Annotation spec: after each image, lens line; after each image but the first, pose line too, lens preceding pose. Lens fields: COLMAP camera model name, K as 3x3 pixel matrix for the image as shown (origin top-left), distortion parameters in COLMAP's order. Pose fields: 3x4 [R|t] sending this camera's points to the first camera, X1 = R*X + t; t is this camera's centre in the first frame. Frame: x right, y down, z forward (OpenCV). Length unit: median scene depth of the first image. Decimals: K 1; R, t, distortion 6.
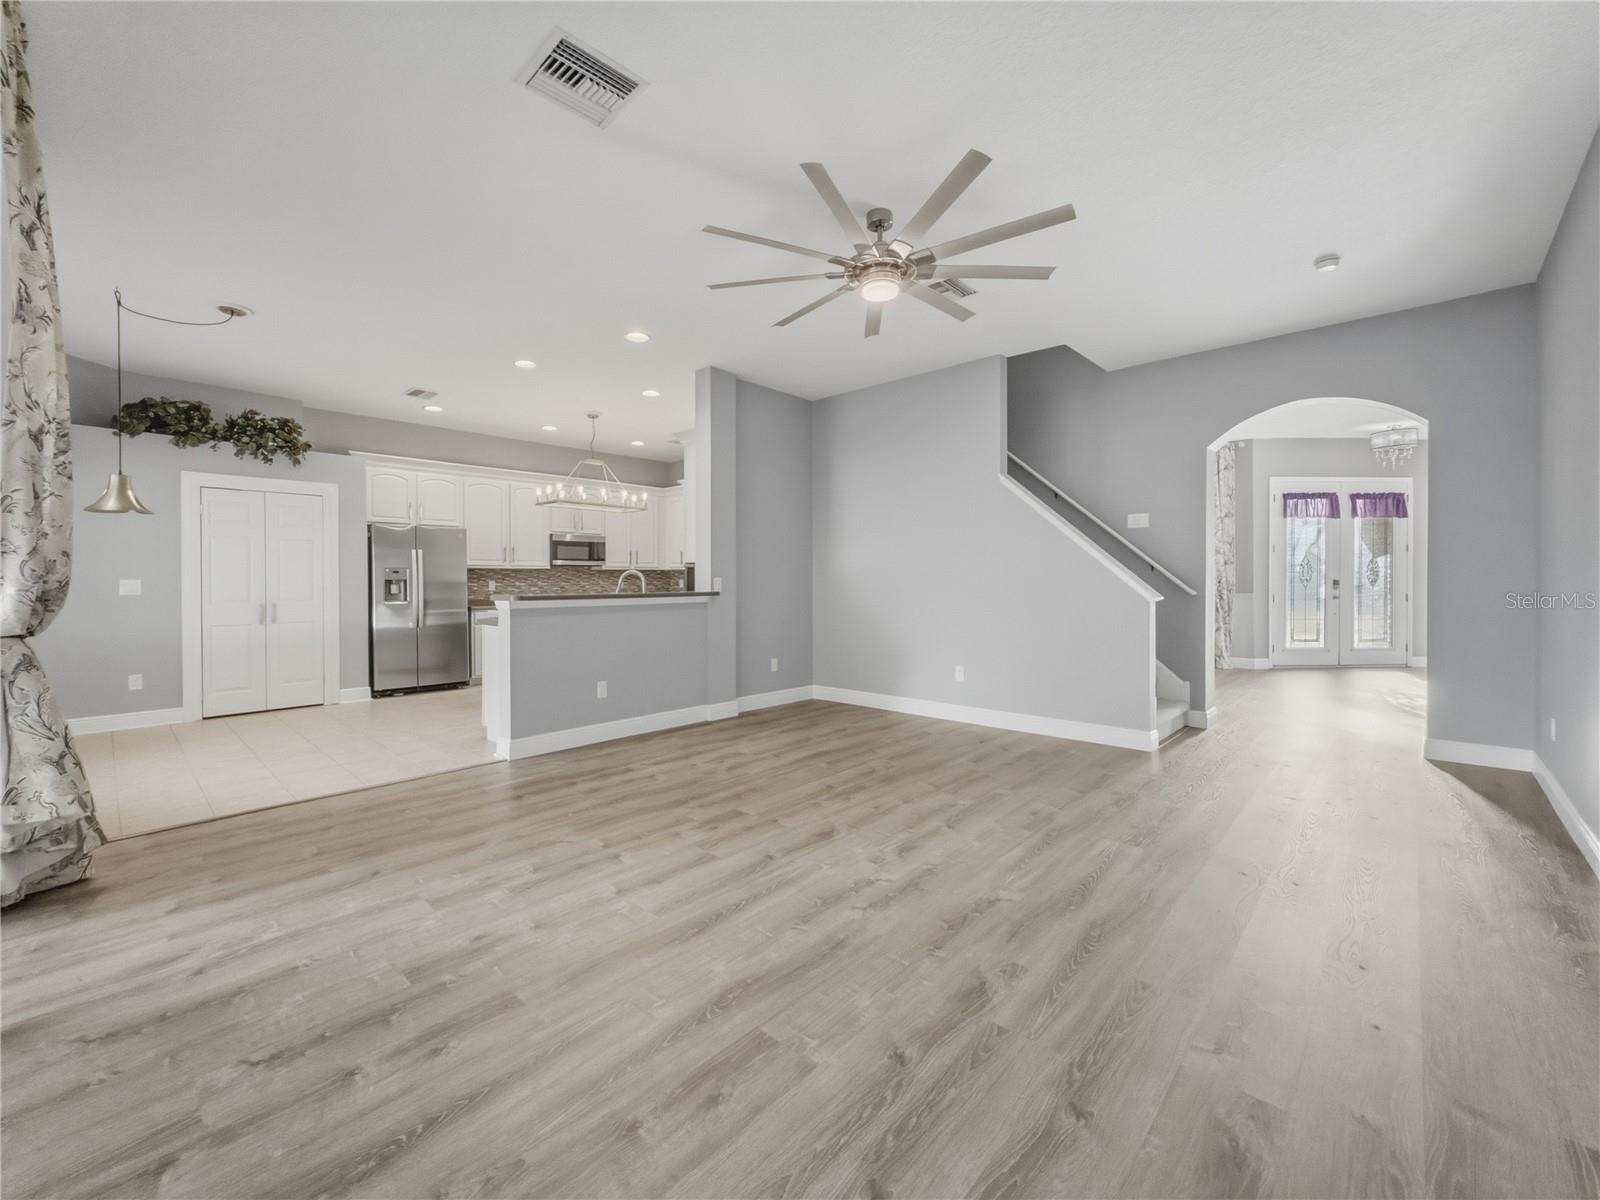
lens RADIAL K [[652.6, 0, 801.4], [0, 652.6, 581.5], [0, 0, 1]] dist [-0.000792, 0.000311]
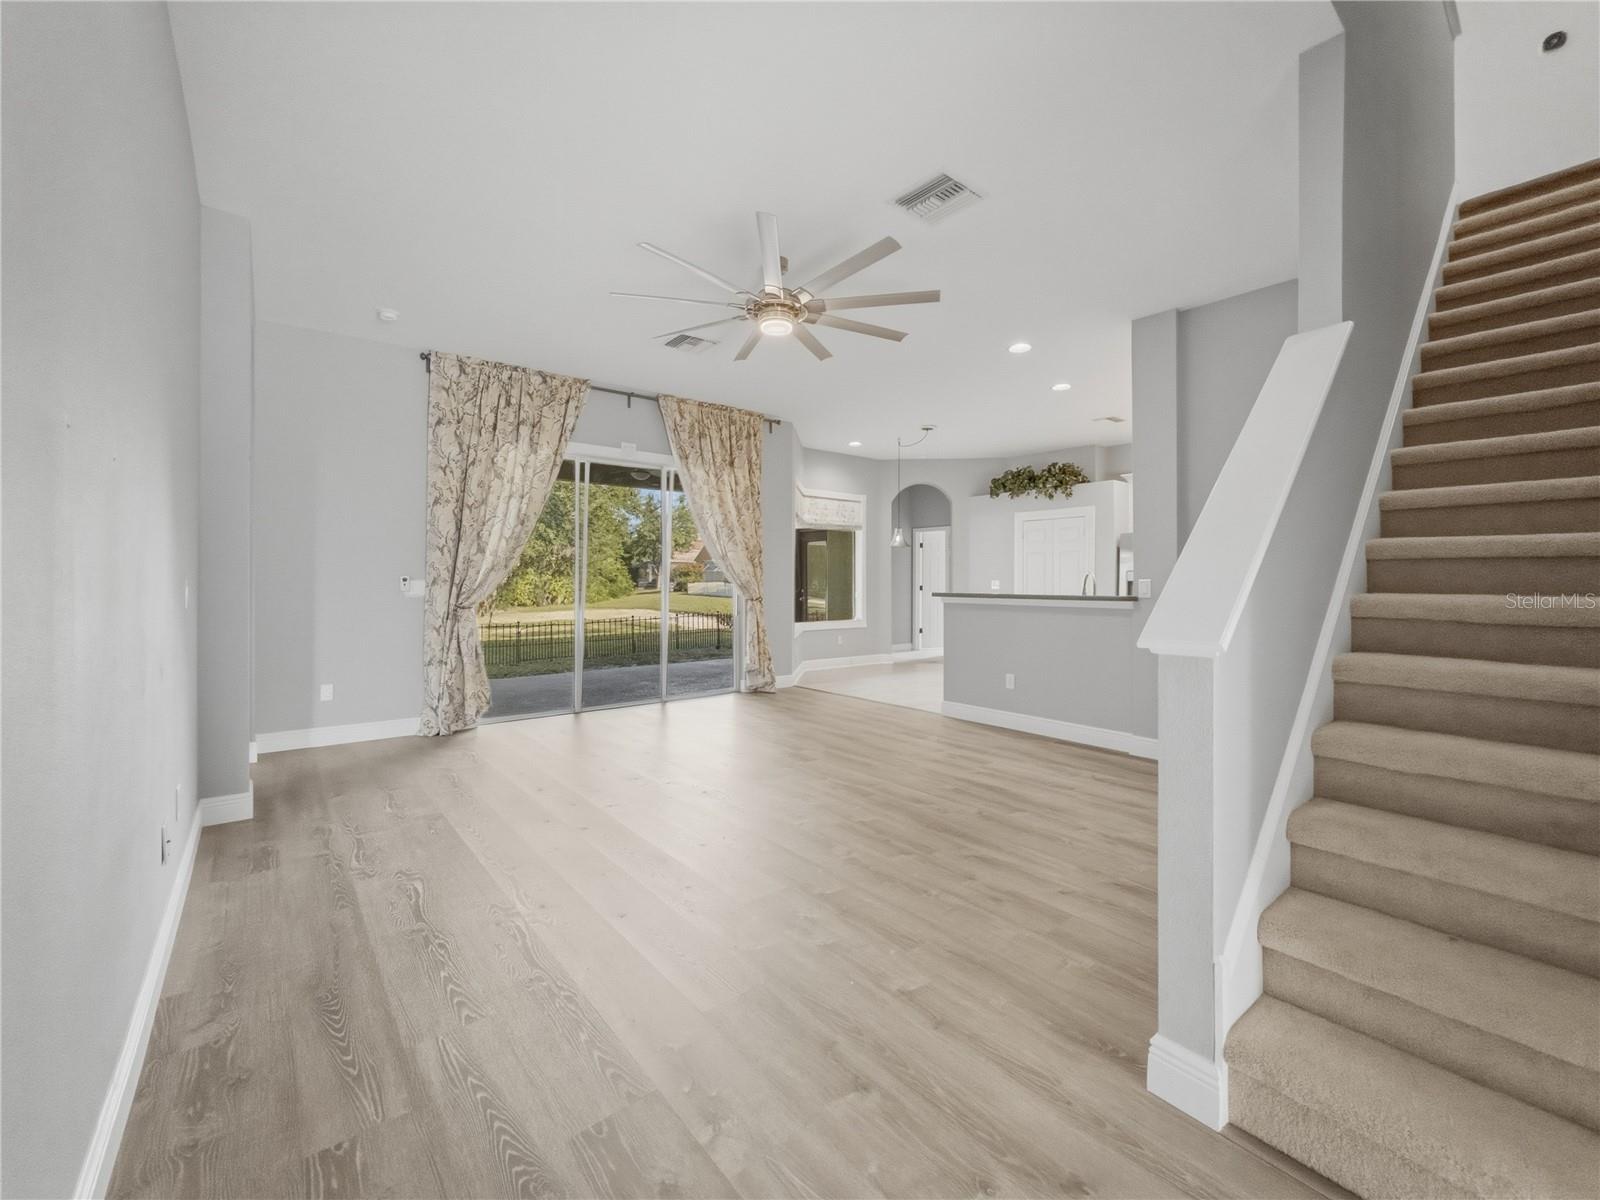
lens RADIAL K [[652.6, 0, 801.4], [0, 652.6, 581.5], [0, 0, 1]] dist [-0.000792, 0.000311]
pose [[-0.127002, 0.000863, -0.991902, 1.235674], [-0.002846, 0.999995, 0.001234, -0.002718], [0.991898, 0.002979, -0.126999, 1.189197]]
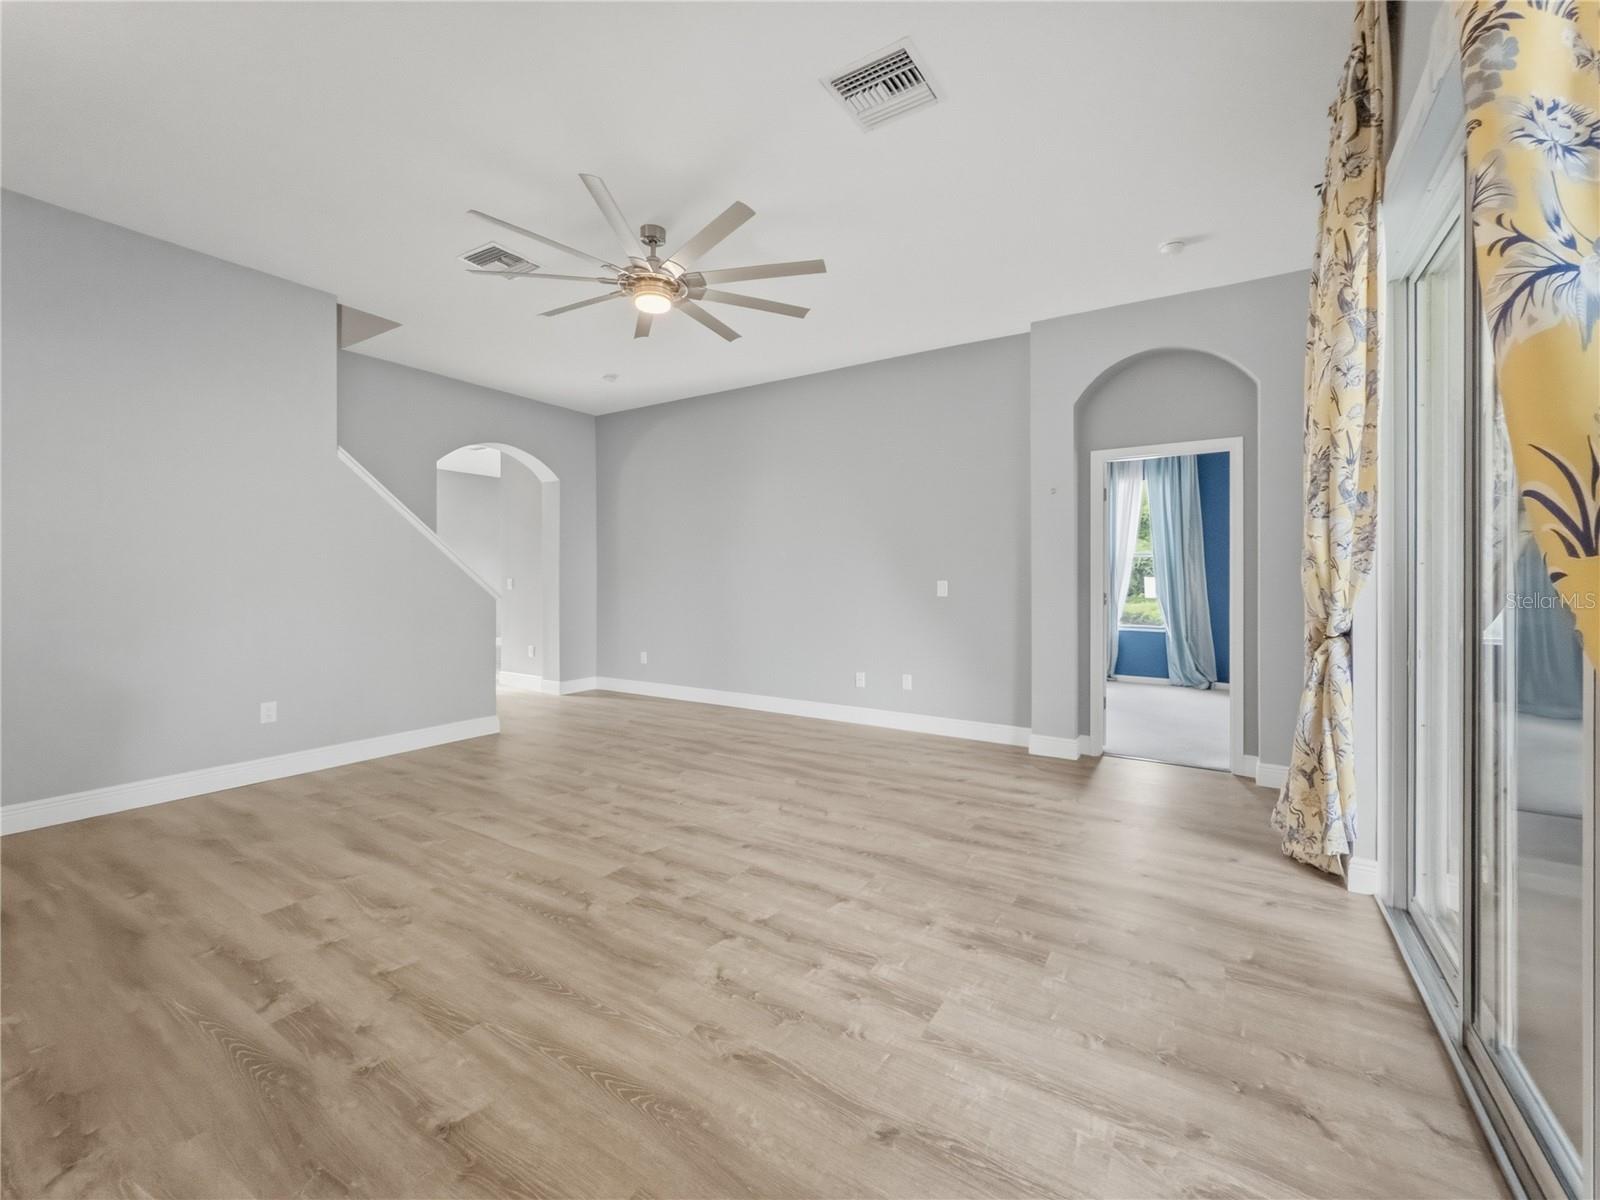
lens RADIAL K [[652.6, 0, 801.4], [0, 652.6, 581.5], [0, 0, 1]] dist [-0.000792, 0.000311]
pose [[-0.170993, 0.001496, 0.985271, -0.946067], [-0.003336, 0.999992, -0.002097, -0.000601], [-0.985267, -0.003646, -0.170987, 0.943241]]
